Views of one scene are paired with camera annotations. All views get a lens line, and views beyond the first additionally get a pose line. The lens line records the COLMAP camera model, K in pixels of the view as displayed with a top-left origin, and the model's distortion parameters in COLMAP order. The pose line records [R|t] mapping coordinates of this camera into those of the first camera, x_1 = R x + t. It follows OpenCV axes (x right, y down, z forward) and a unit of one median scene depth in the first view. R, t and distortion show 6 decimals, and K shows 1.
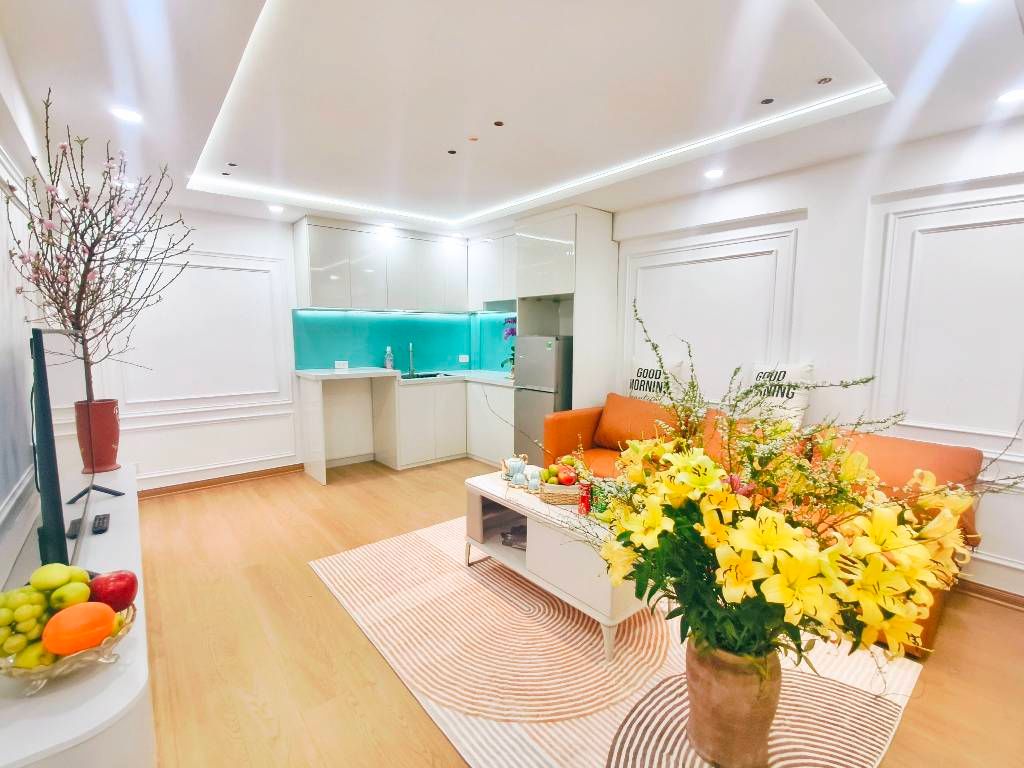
lens RADIAL K [[468.3, 0, 511.3], [0, 468.3, 387.8], [0, 0, 1]] dist [-0.011012, 0.000035]
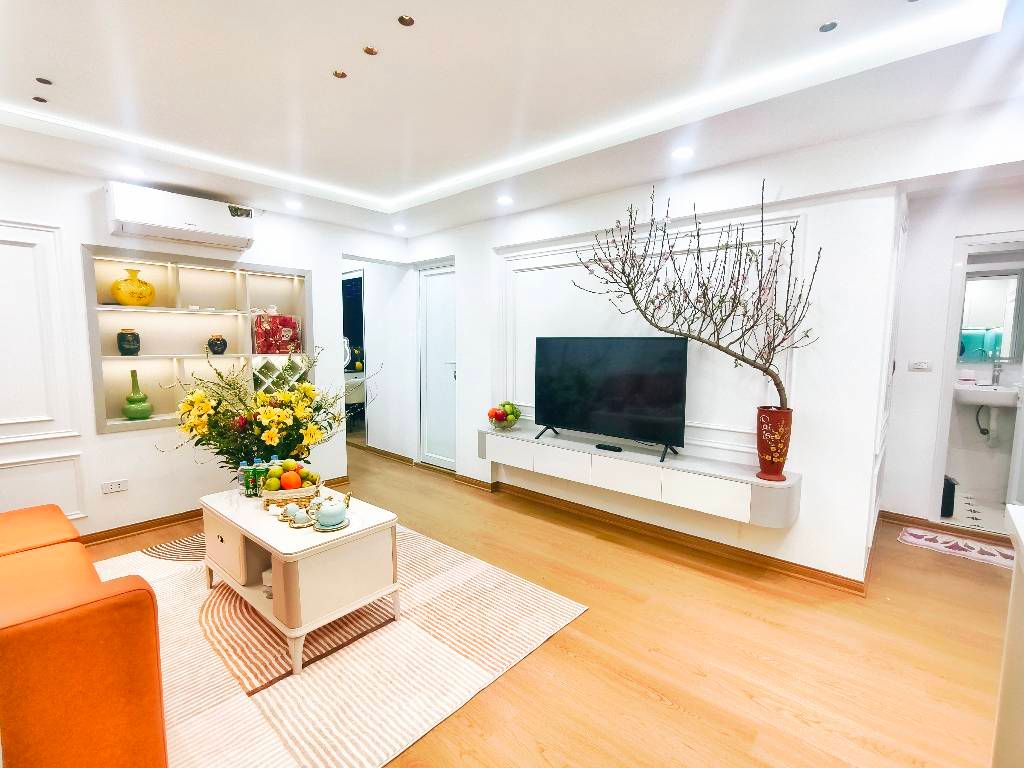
lens RADIAL K [[468.3, 0, 511.3], [0, 468.3, 387.8], [0, 0, 1]] dist [-0.011012, 0.000035]
pose [[-0.988677, 0.007638, -0.149865, -0.153624], [-0.025378, 0.975807, 0.217157, -0.178257], [0.147898, 0.218502, -0.964564, 1.539213]]
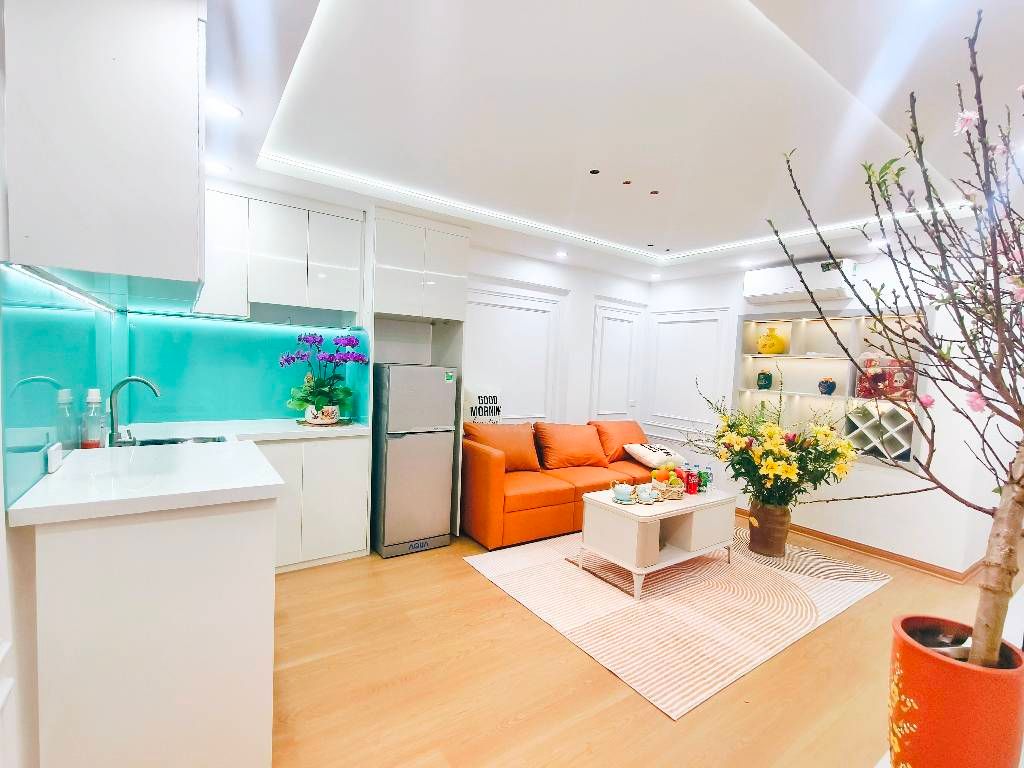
lens RADIAL K [[468.3, 0, 511.3], [0, 468.3, 387.8], [0, 0, 1]] dist [-0.011012, 0.000035]
pose [[0.080940, -0.056267, 0.995129, -0.979584], [0.072204, 0.996113, 0.050450, -0.134826], [-0.994100, 0.067769, 0.084689, 1.027841]]
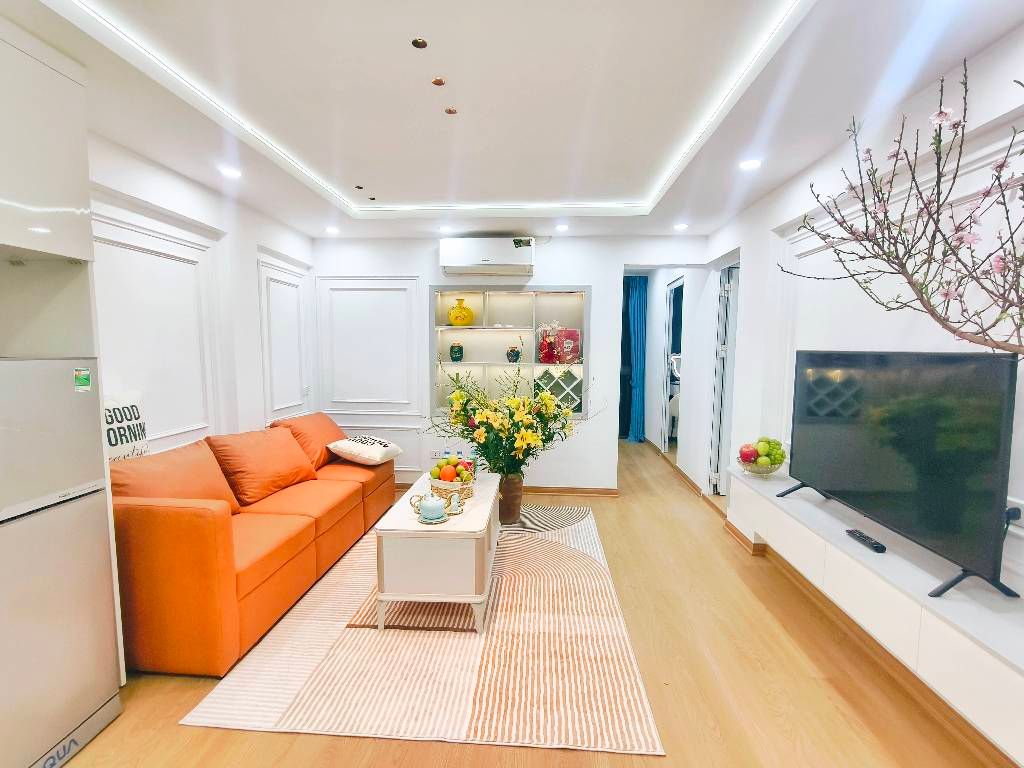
lens RADIAL K [[468.3, 0, 511.3], [0, 468.3, 387.8], [0, 0, 1]] dist [-0.011012, 0.000035]
pose [[-0.726931, -0.066673, 0.683466, -0.589084], [0.073193, 0.982083, 0.173651, -0.160617], [-0.682799, 0.176258, -0.709027, 1.304530]]
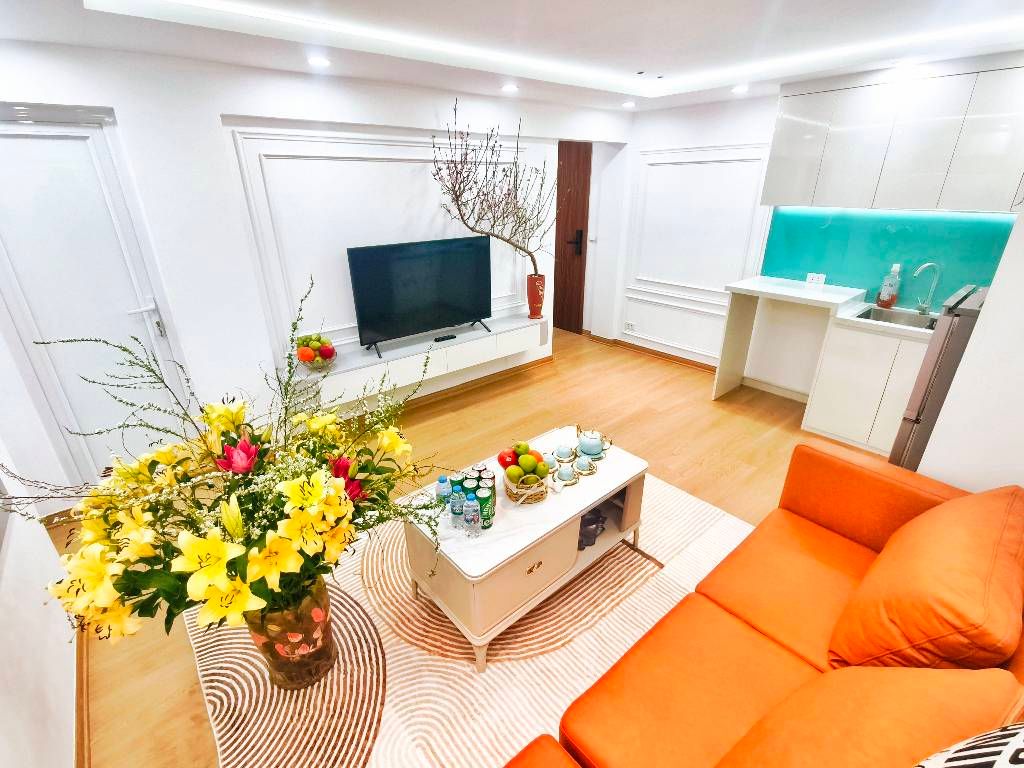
lens RADIAL K [[481.5, 0, 512.0], [0, 481.5, 384.0], [0, 0, 1]] dist [0.000903, 0.000321]
pose [[0.008449, 0.391912, -0.919964, 0.680089], [-0.107467, 0.915024, 0.388821, -0.223262], [0.994173, 0.095581, 0.049848, 0.714371]]
